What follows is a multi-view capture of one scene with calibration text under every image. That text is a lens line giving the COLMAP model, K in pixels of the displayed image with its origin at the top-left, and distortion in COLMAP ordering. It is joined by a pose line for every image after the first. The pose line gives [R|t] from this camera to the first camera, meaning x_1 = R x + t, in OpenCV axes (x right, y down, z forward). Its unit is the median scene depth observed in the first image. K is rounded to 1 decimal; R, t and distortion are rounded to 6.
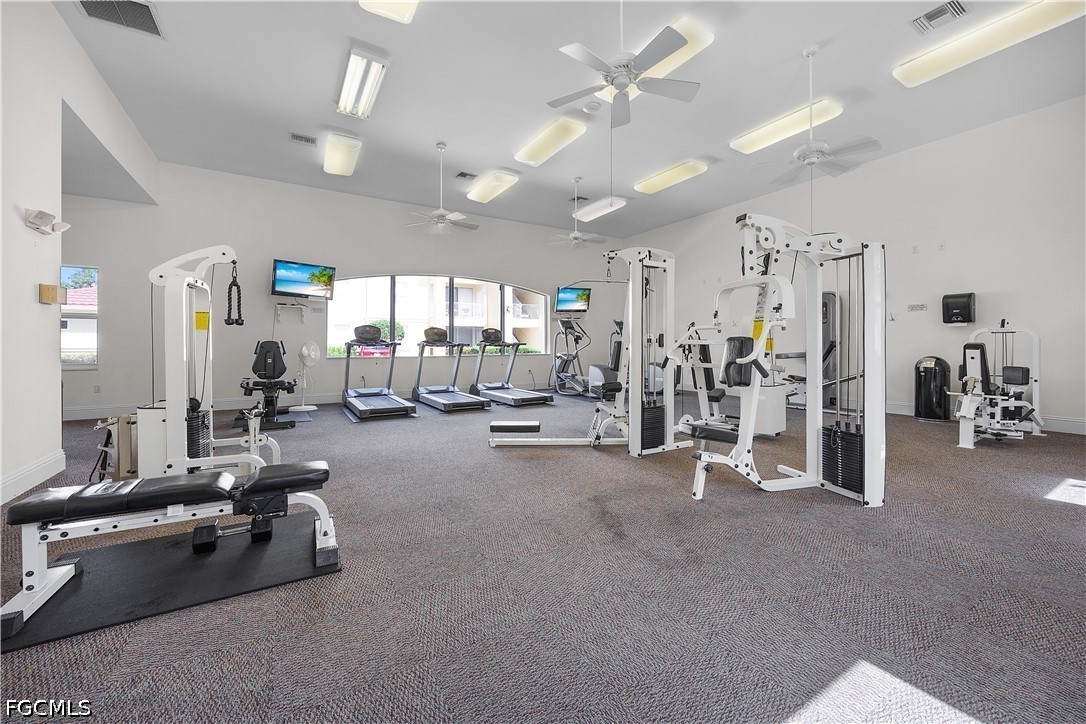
lens RADIAL K [[426.2, 0, 546.5], [0, 426.2, 347.6], [0, 0, 1]] dist [-0.002246, -0.000083]
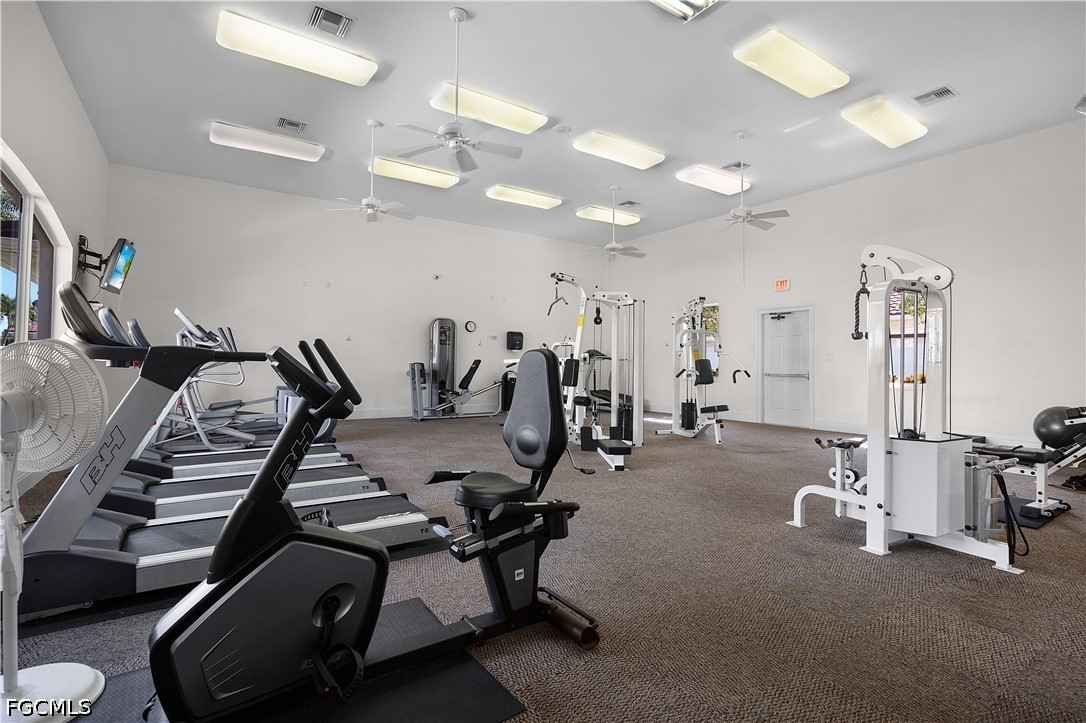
lens RADIAL K [[531.7, 0, 543.0], [0, 531.7, 361.5], [0, 0, 1]] dist [-0.001338, -0.000275]
pose [[-0.035676, 0.008393, 0.999328, -1.058276], [-0.002850, 0.999960, -0.008500, 0.002978], [-0.999359, -0.003152, -0.035651, 0.986111]]
